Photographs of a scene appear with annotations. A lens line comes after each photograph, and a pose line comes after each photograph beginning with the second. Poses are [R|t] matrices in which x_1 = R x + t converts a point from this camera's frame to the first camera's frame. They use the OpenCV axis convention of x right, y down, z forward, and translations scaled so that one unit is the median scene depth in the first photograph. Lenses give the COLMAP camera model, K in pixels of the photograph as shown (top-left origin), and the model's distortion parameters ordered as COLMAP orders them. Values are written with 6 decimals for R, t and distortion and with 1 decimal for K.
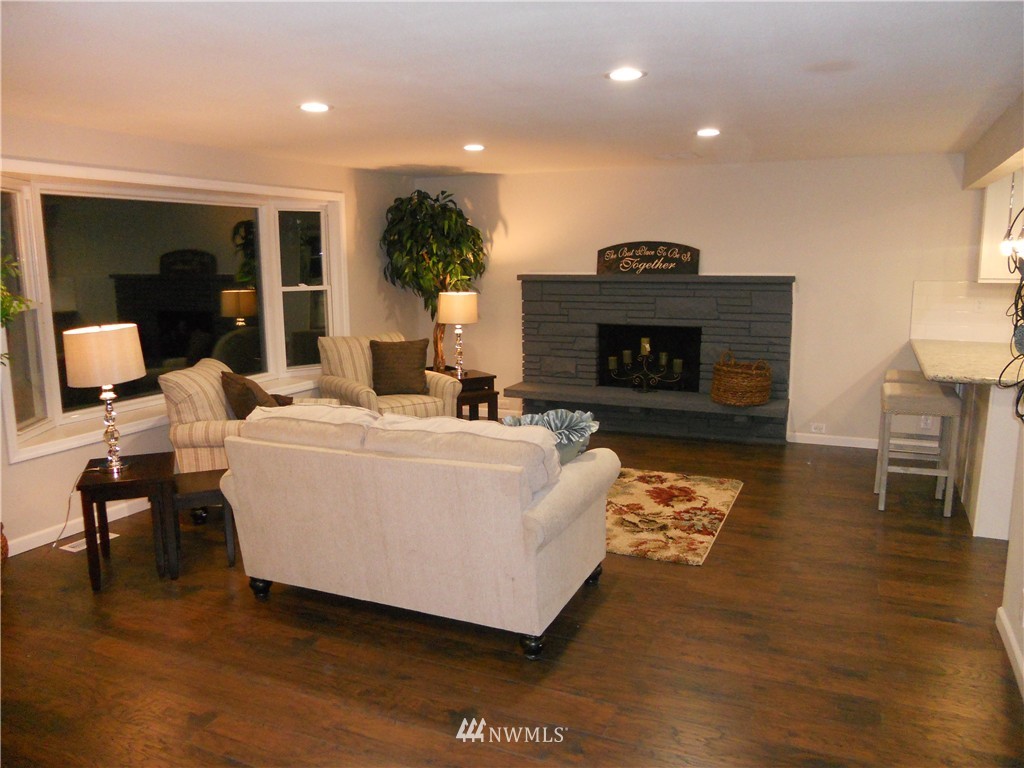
lens RADIAL K [[792.3, 0, 512.6], [0, 792.3, 385.5], [0, 0, 1]] dist [-0.012020, -0.006026]
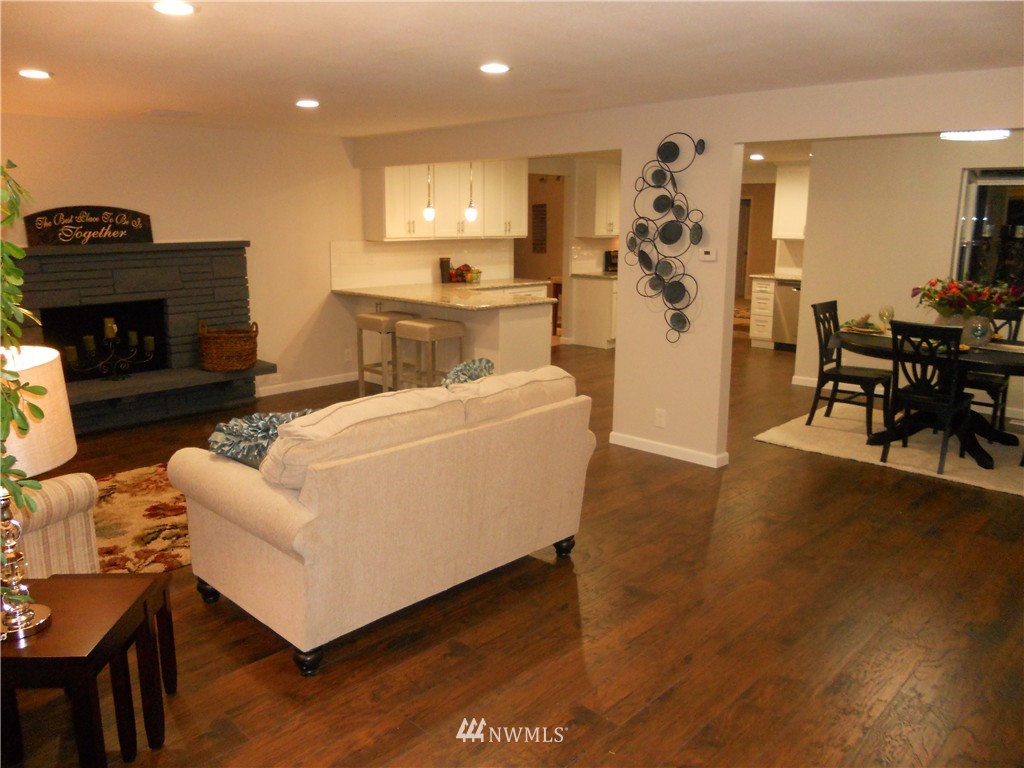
lens RADIAL K [[792.3, 0, 515.4], [0, 792.3, 381.5], [0, 0, 1]] dist [-0.012020, -0.006026]
pose [[0.336308, -0.191619, 0.922051, -0.503785], [0.155872, 0.976903, 0.146166, -0.049859], [-0.928763, 0.094565, 0.358408, 0.287202]]
